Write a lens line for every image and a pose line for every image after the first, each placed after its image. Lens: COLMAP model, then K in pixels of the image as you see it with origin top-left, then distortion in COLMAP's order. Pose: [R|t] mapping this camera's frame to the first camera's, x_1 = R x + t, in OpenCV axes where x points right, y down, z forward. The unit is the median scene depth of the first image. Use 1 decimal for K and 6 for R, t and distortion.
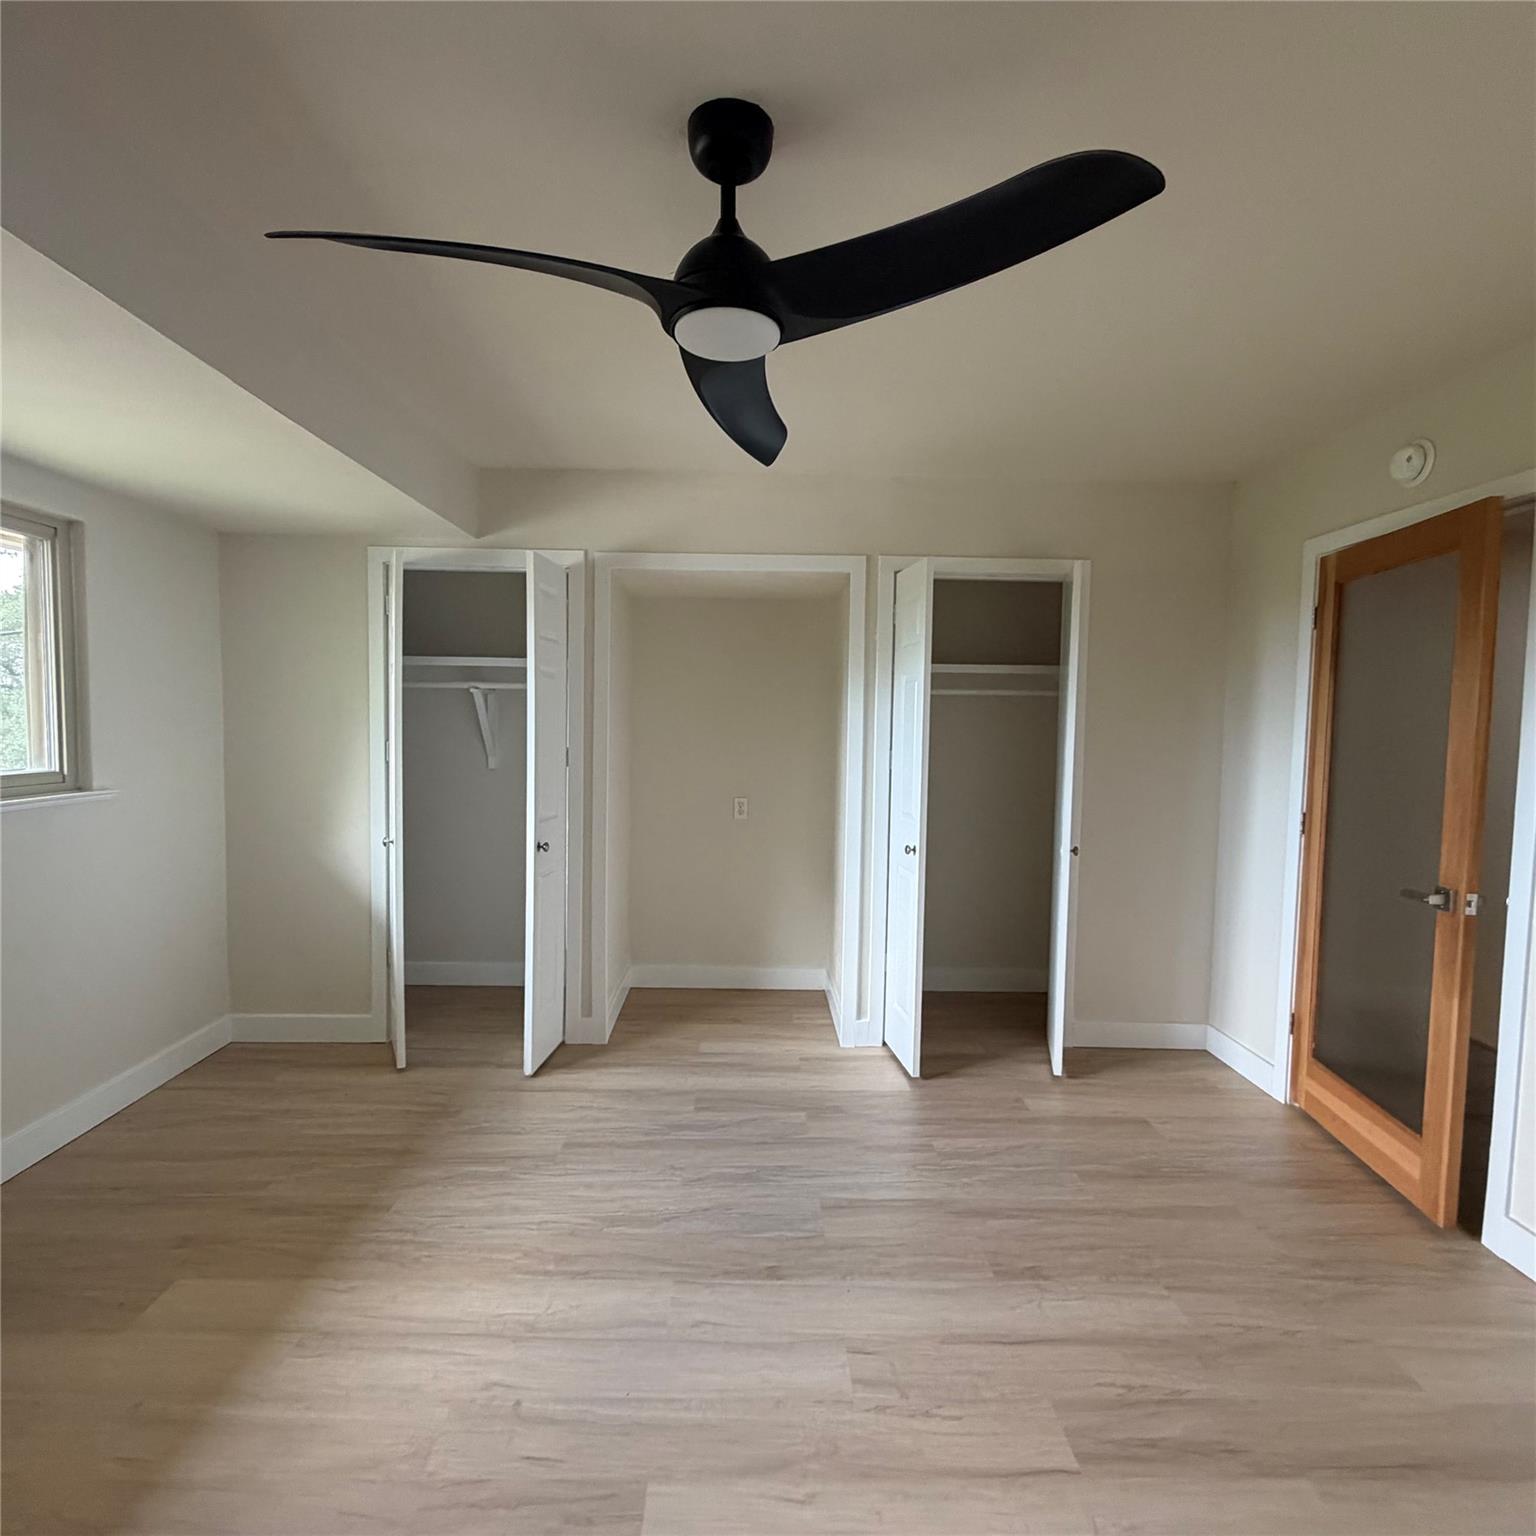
lens RADIAL K [[827.1, 0, 767.9], [0, 827.1, 769.6], [0, 0, 1]] dist [0.004237, -0.000457]
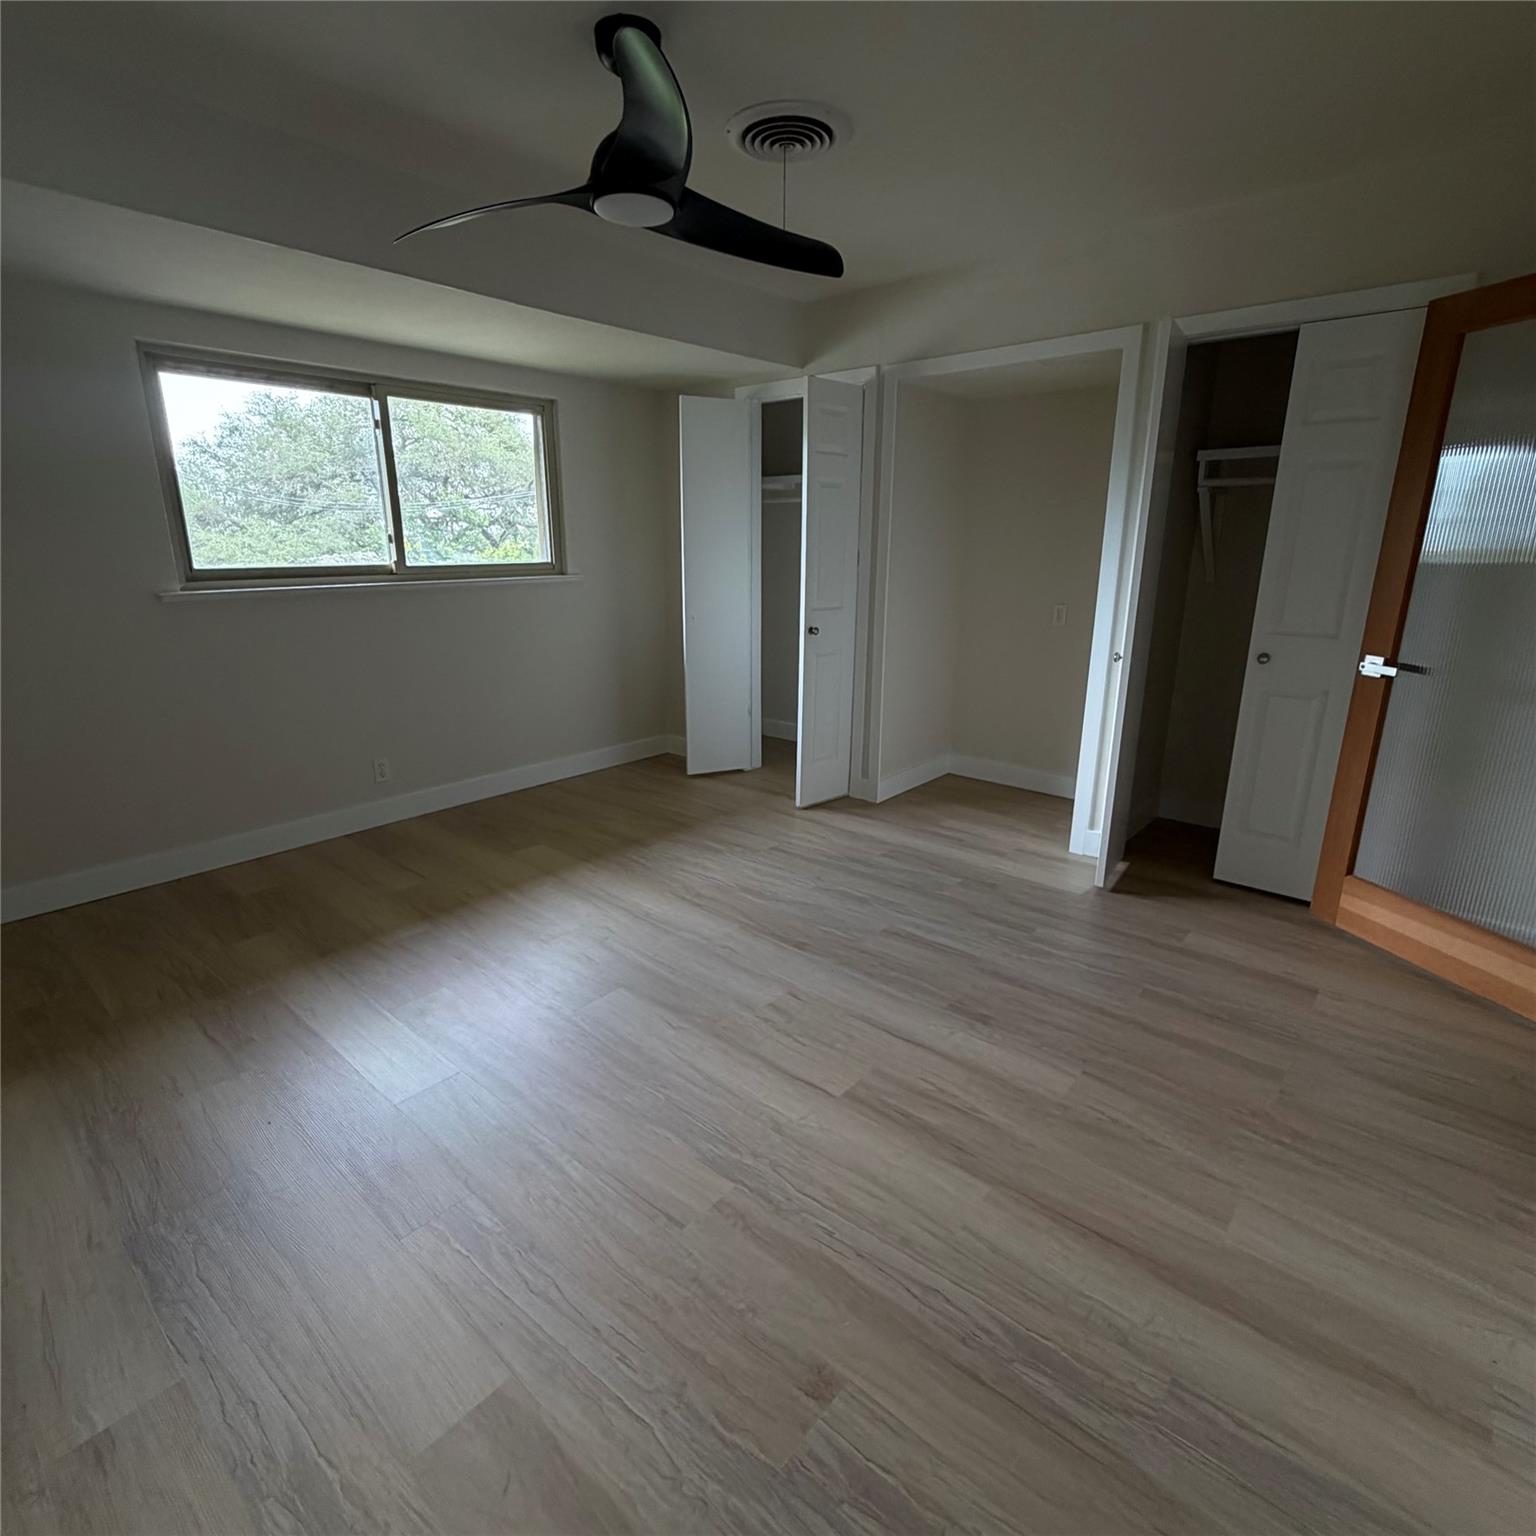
lens RADIAL K [[827.1, 0, 767.0], [0, 827.1, 766.8], [0, 0, 1]] dist [0.004237, -0.000457]
pose [[0.740203, 0.167328, -0.651230, 0.605699], [-0.029574, 0.975705, 0.217085, 0.028776], [0.671732, -0.141428, 0.727168, 0.024898]]
